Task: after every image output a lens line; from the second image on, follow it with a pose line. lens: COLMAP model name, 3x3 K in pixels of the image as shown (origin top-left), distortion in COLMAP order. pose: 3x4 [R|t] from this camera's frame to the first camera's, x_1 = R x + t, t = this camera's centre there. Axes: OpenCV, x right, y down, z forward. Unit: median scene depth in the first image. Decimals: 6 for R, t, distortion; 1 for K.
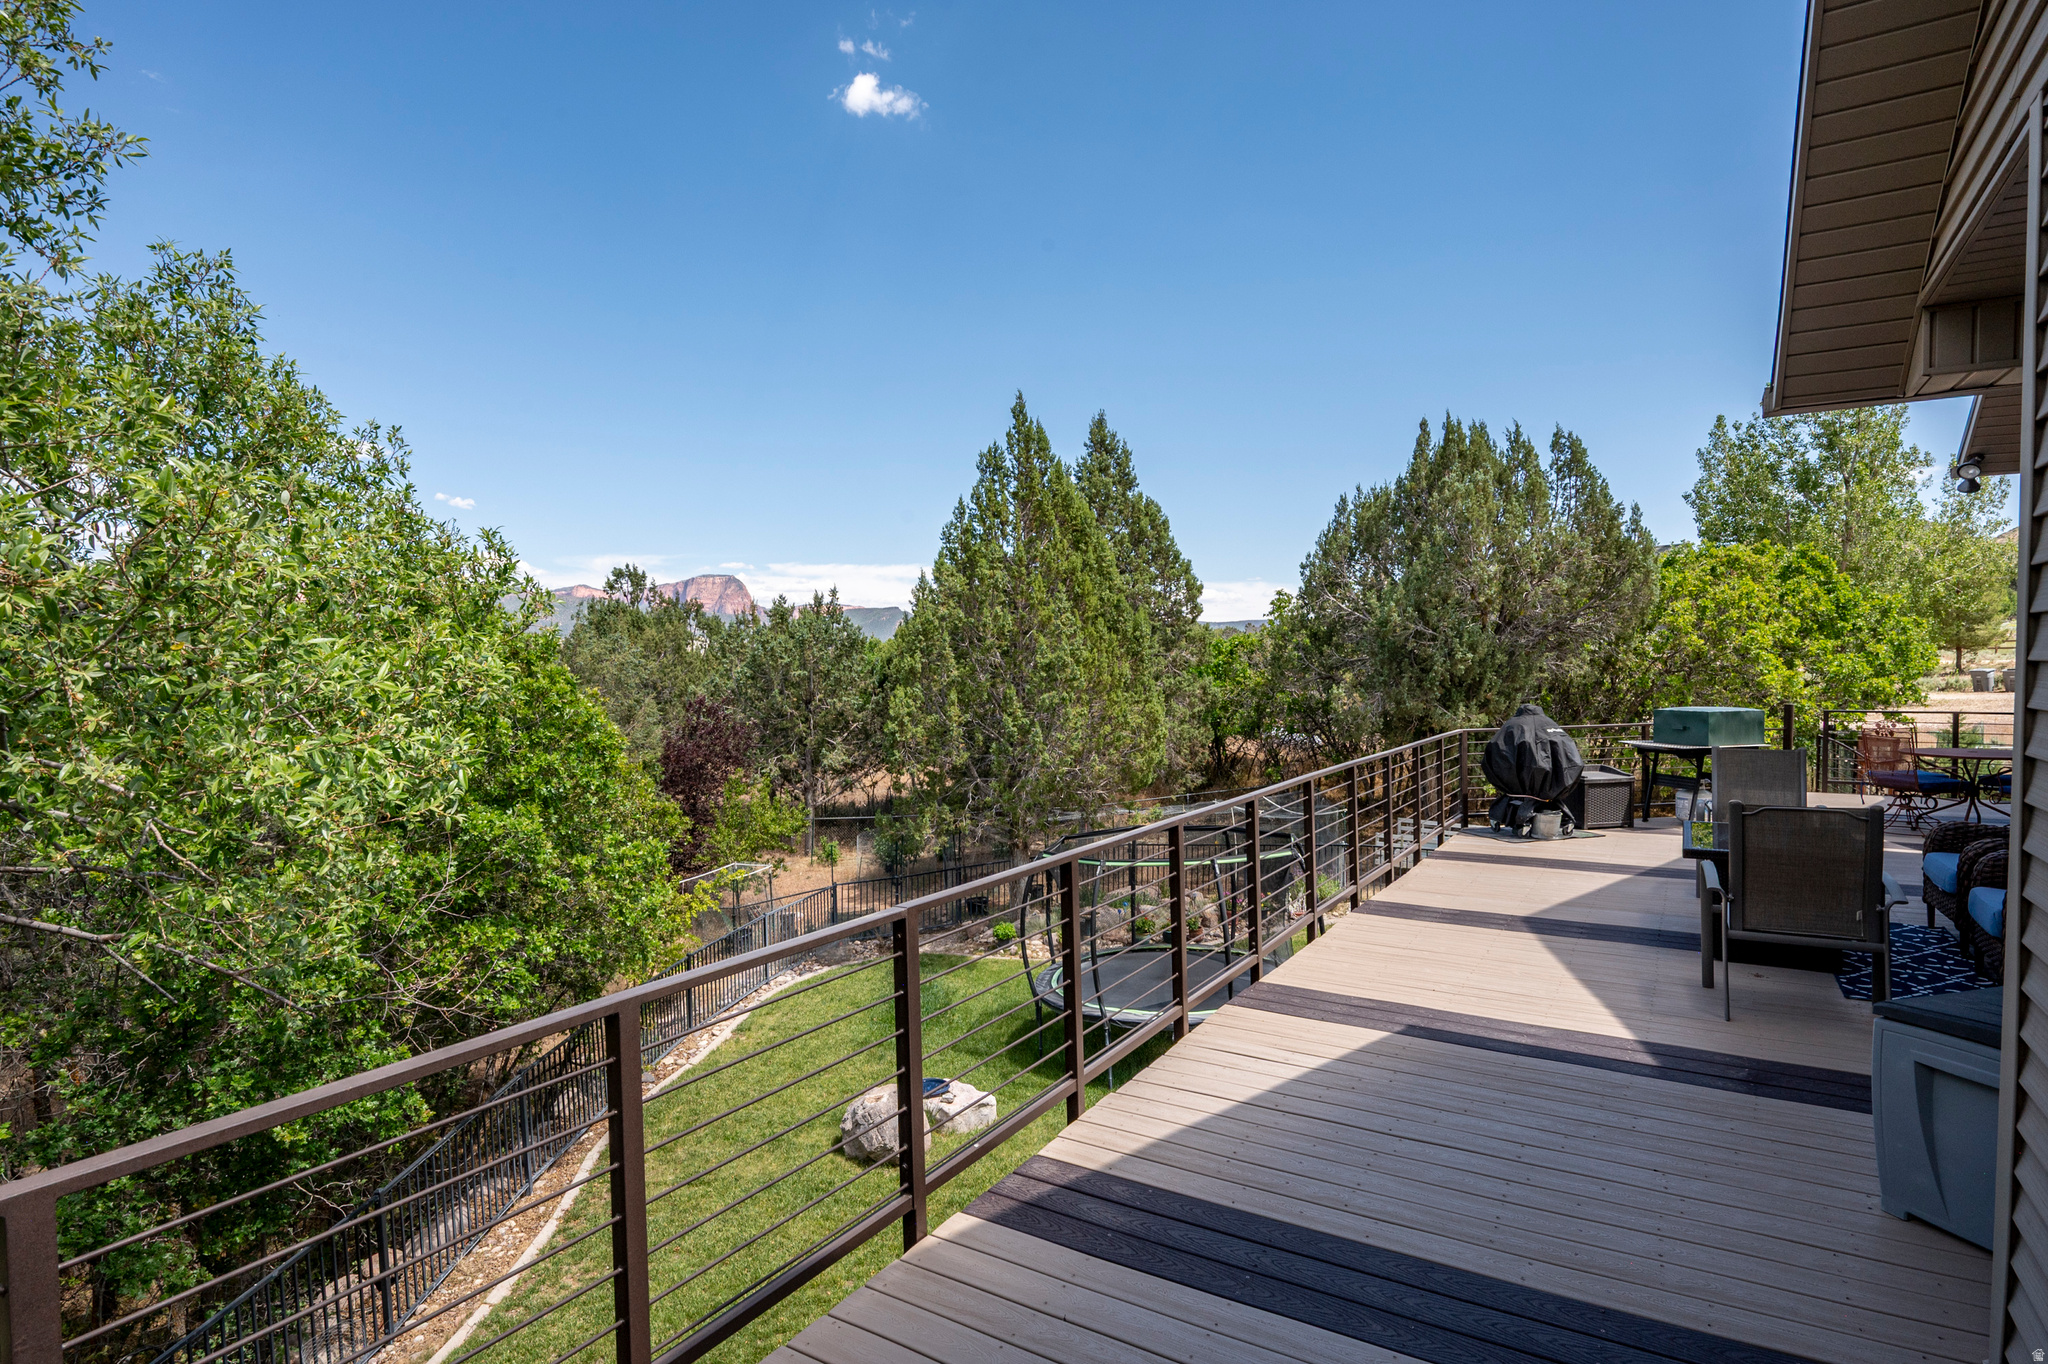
lens RADIAL K [[1061.6, 0, 1043.2], [0, 1061.6, 684.6], [0, 0, 1]] dist [0.000810, 0.011881]
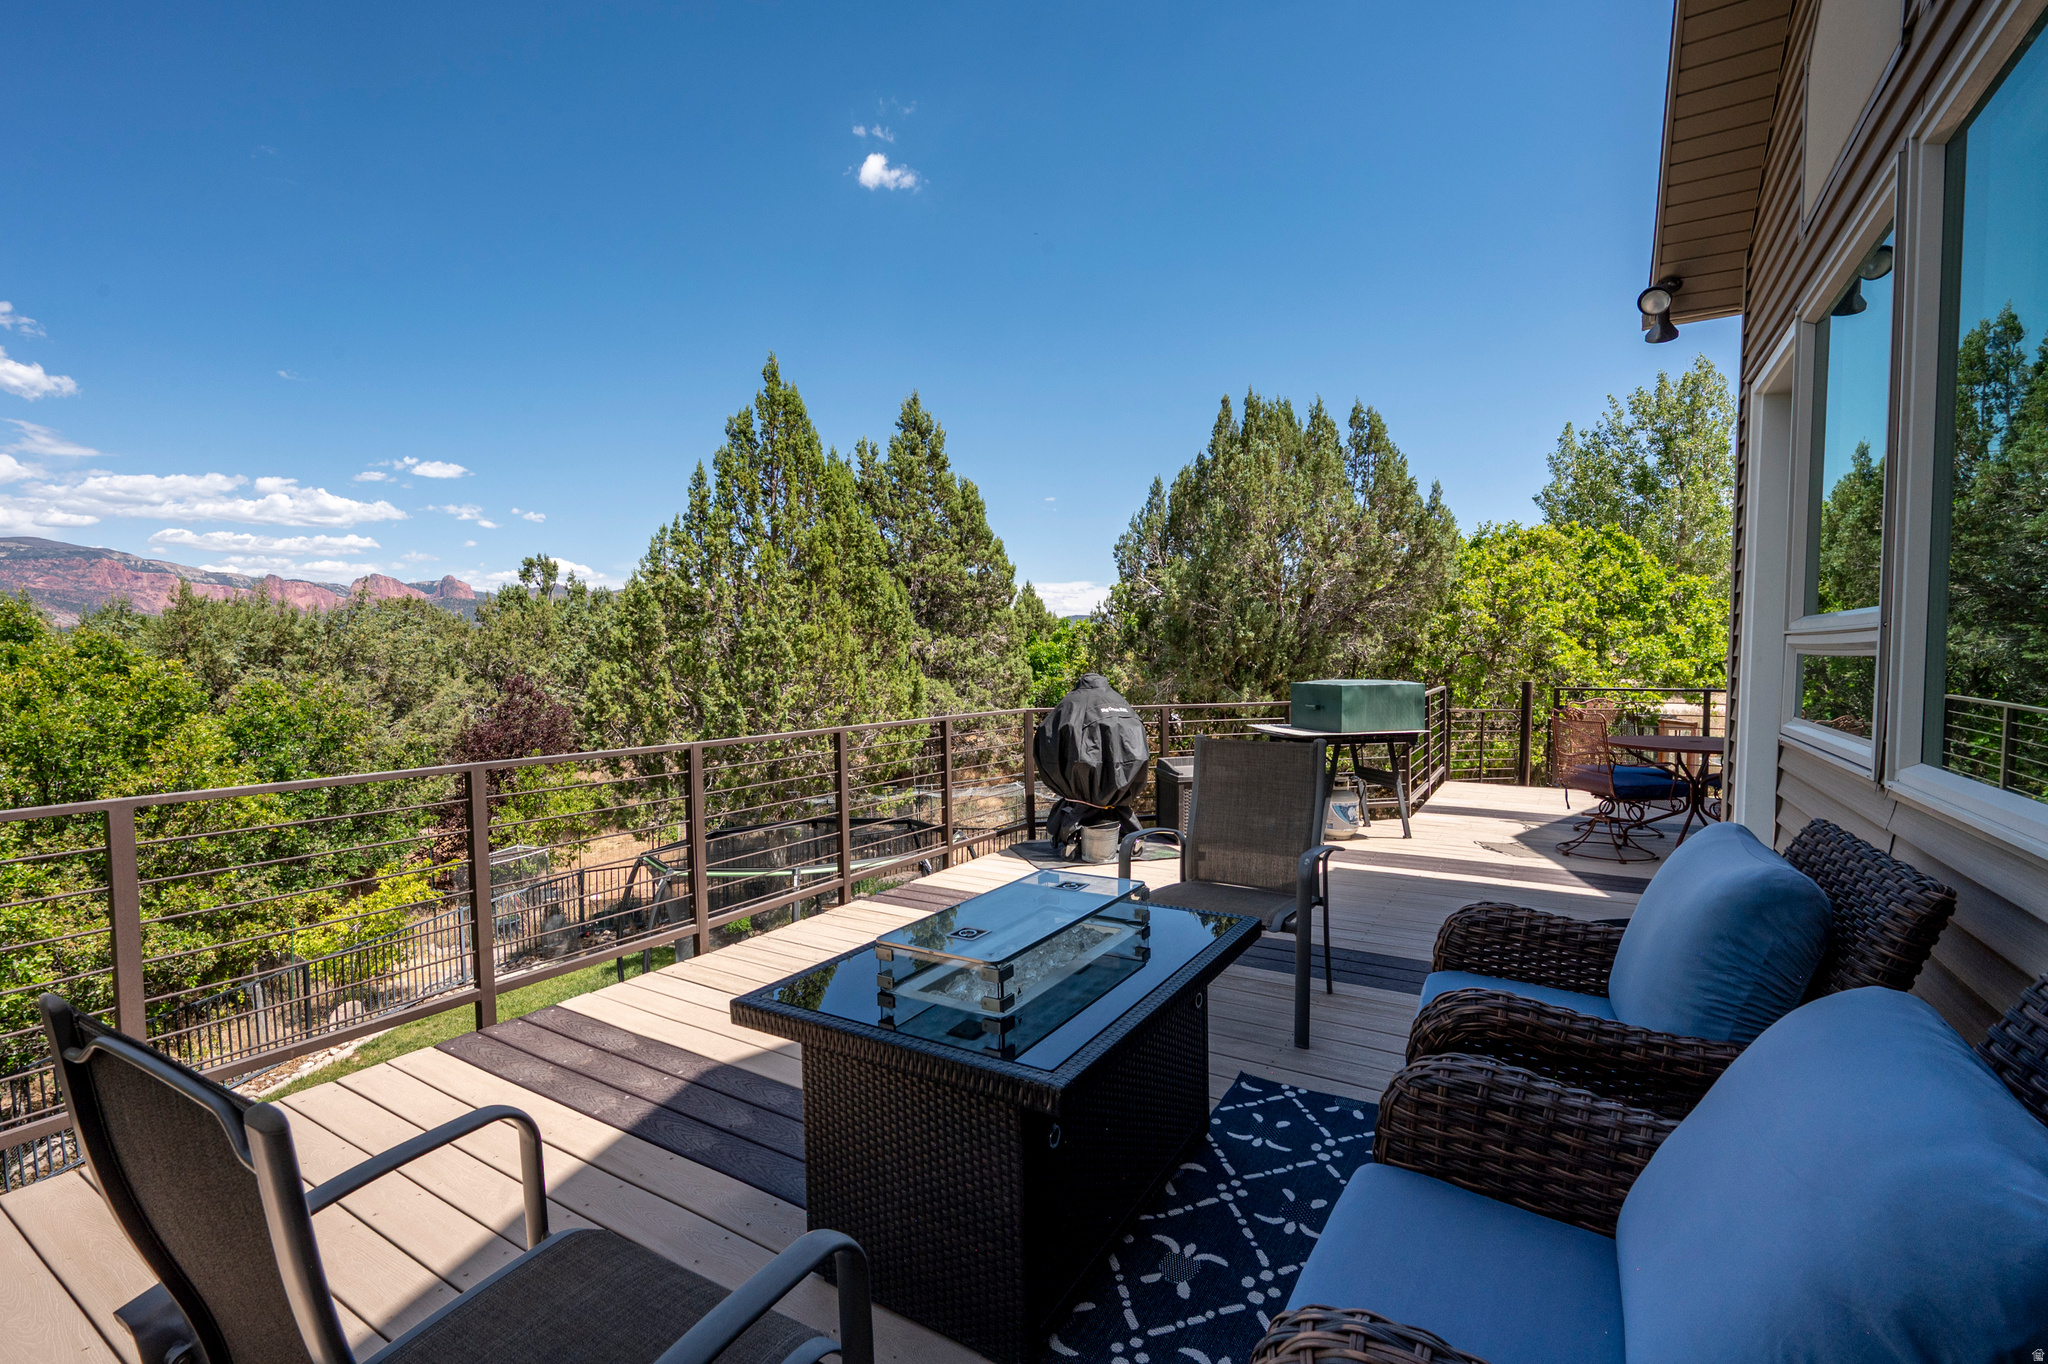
lens RADIAL K [[896.1, 0, 1024.0], [0, 896.1, 682.0], [0, 0, 1]] dist [-0.001451, 0.000165]
pose [[0.999981, 0.003435, -0.005119, 0.181444], [-0.003388, 0.999953, 0.009131, 0.008128], [0.005150, -0.009114, 0.999945, 0.171206]]
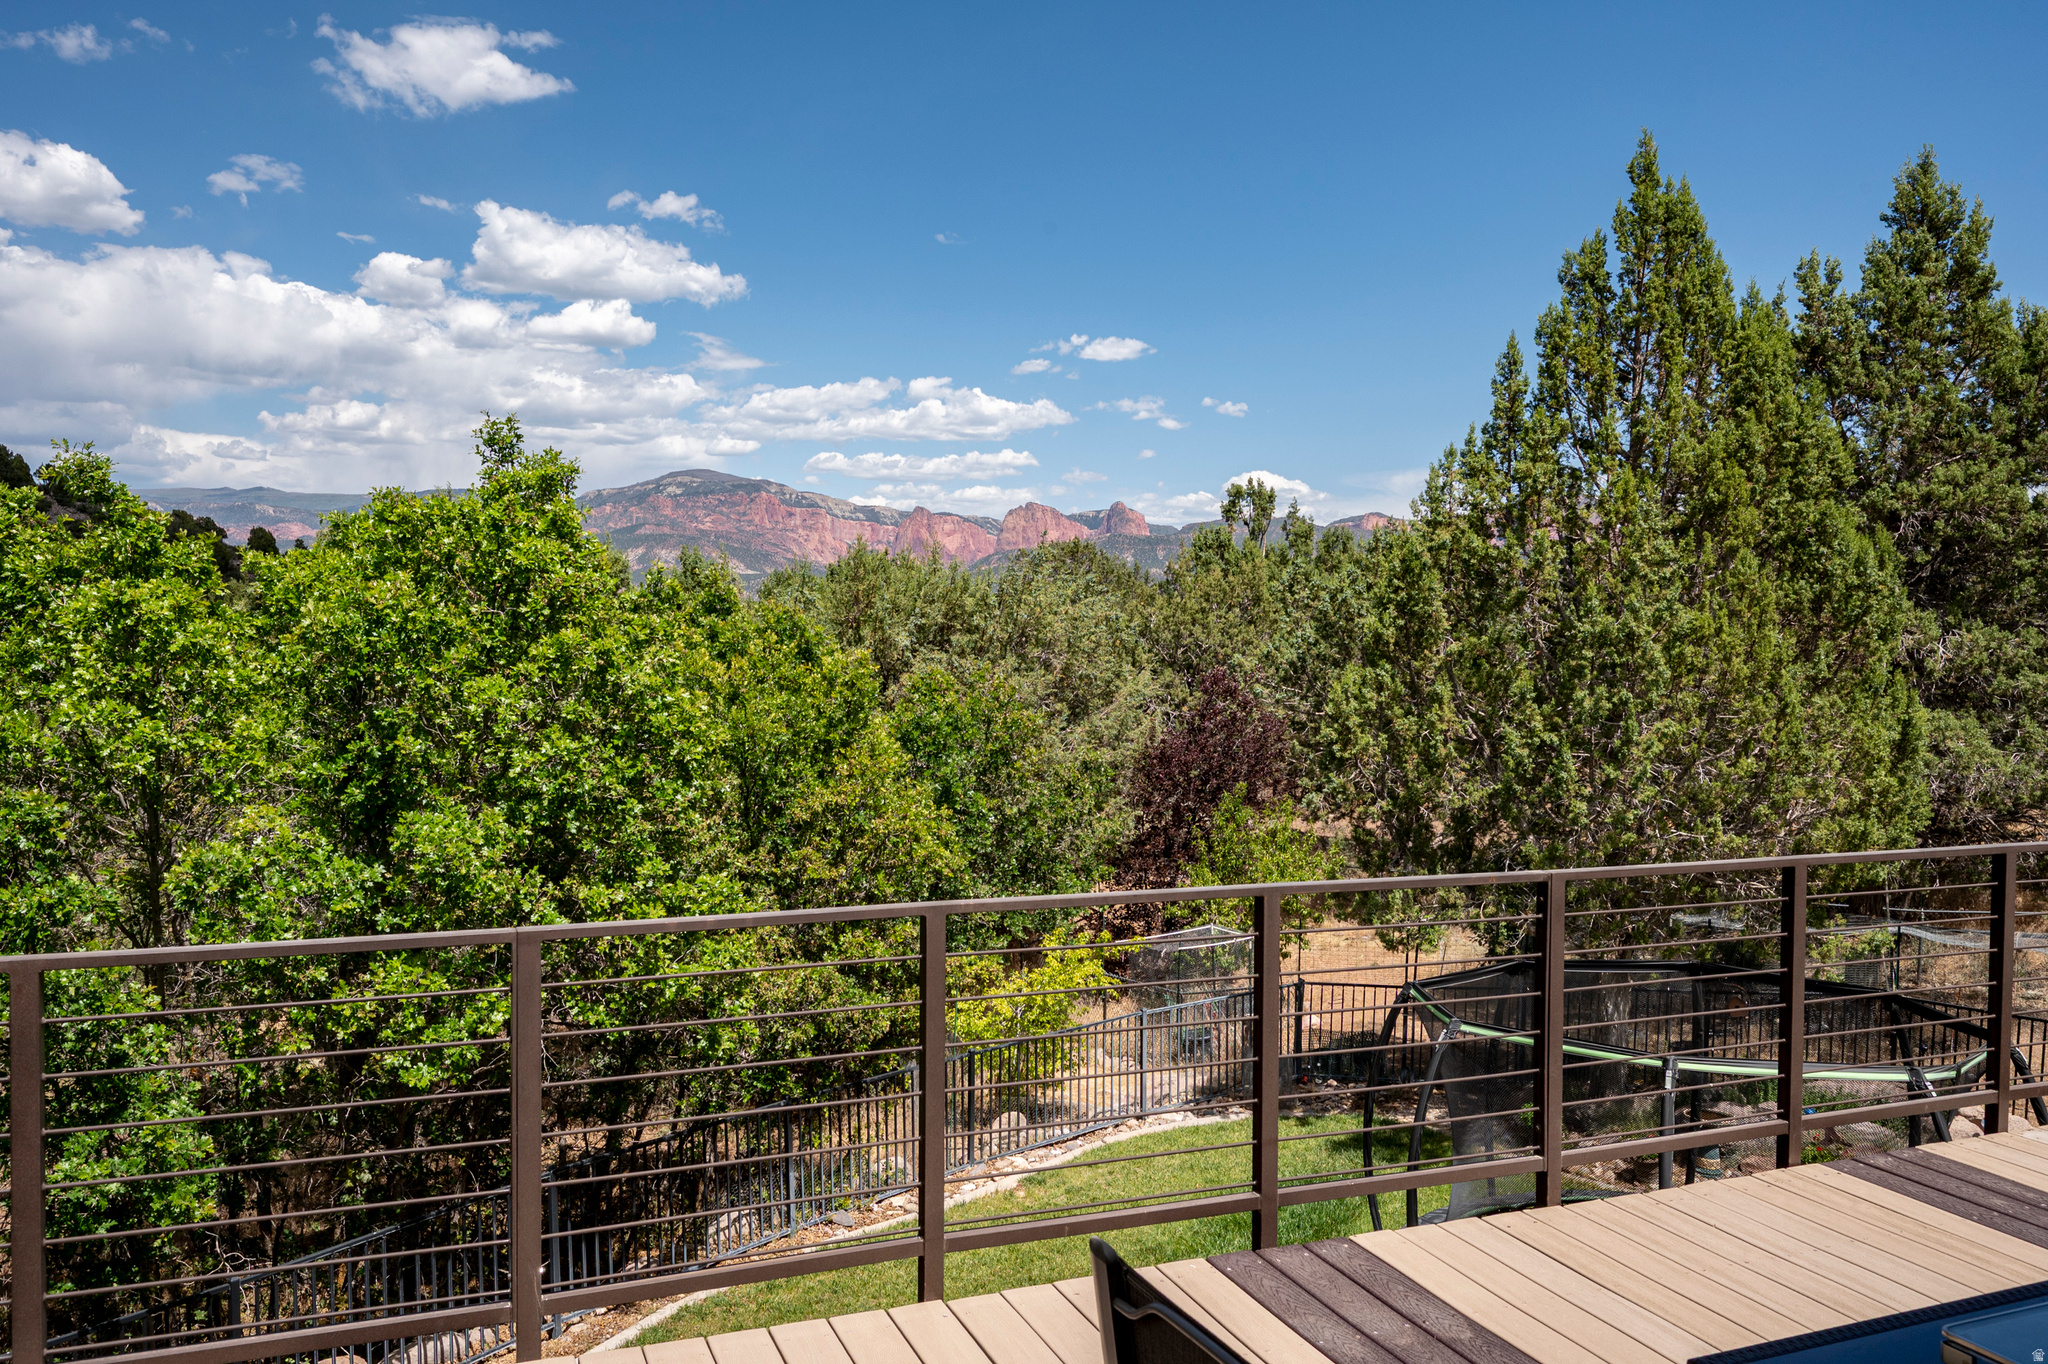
lens RADIAL K [[1544.4, 0, 1014.2], [0, 1544.4, 674.4], [0, 0, 1]] dist [0.000976, -0.005774]
pose [[0.801591, 0.044327, -0.596228, 0.175877], [-0.038163, 0.999008, 0.022965, -0.004628], [0.596654, 0.004345, 0.802487, 0.151675]]
